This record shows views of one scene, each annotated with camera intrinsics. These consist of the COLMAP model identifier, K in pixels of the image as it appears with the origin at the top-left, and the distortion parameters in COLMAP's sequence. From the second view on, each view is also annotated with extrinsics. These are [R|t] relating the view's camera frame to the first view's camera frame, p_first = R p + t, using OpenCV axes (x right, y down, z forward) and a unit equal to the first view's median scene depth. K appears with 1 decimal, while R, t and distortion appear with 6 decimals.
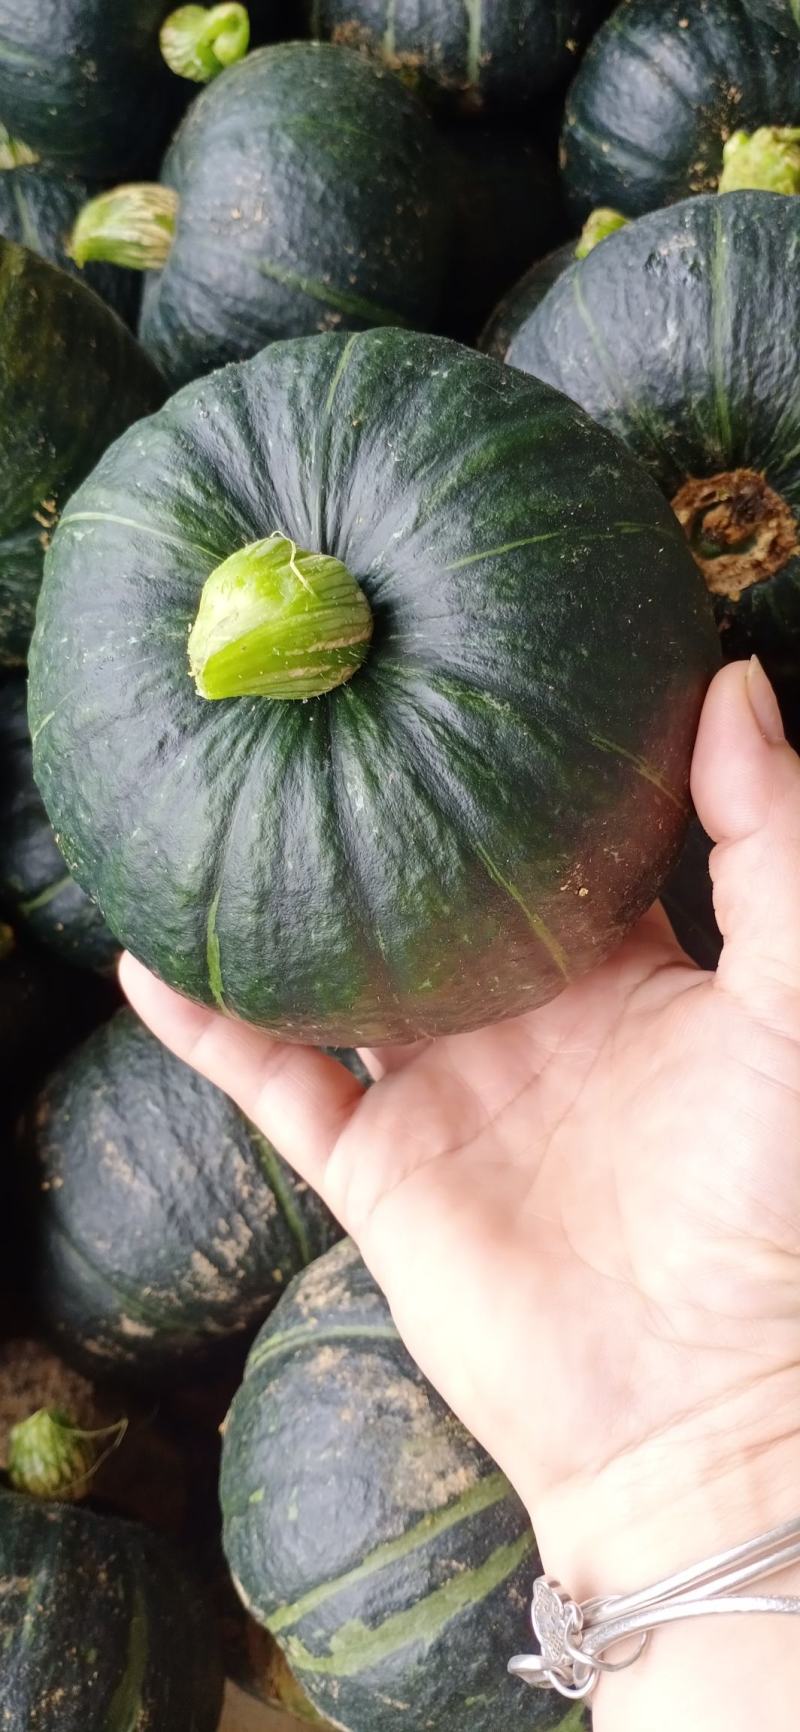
lens RADIAL K [[1403.9, 0, 279.6], [0, 1403.9, 847.9], [0, 0, 1]] dist [0.067303, -0.148133]
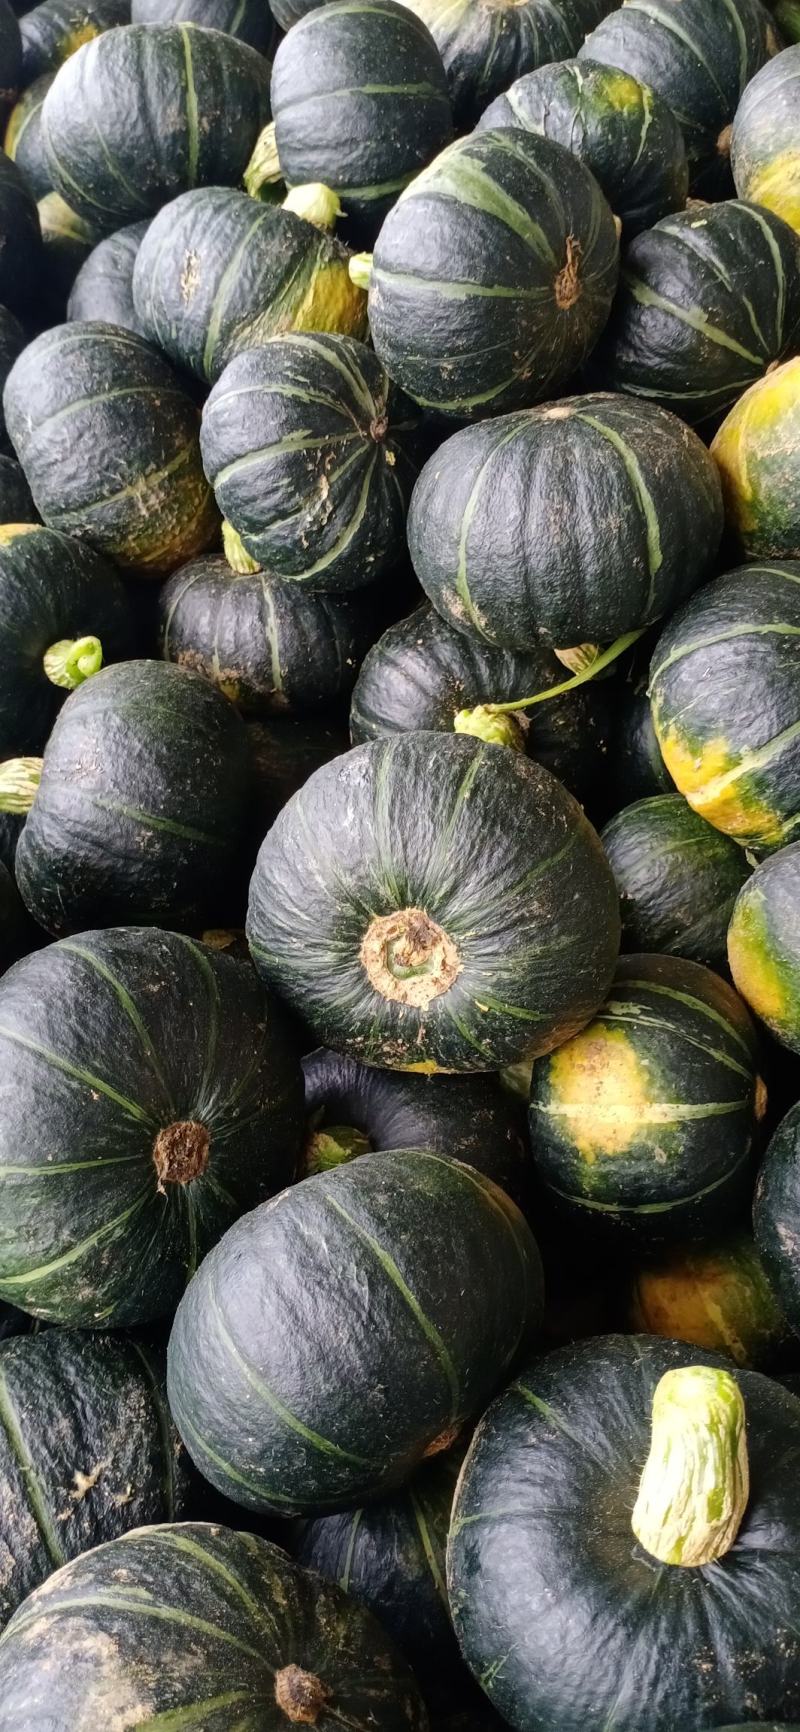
lens RADIAL K [[1403.9, 0, 279.6], [0, 1403.9, 847.9], [0, 0, 1]] dist [0.067303, -0.148133]
pose [[0.999716, -0.021841, -0.009517, 0.175858], [0.015960, 0.910540, -0.413112, 0.187450], [0.017688, 0.412843, 0.910631, -0.199454]]
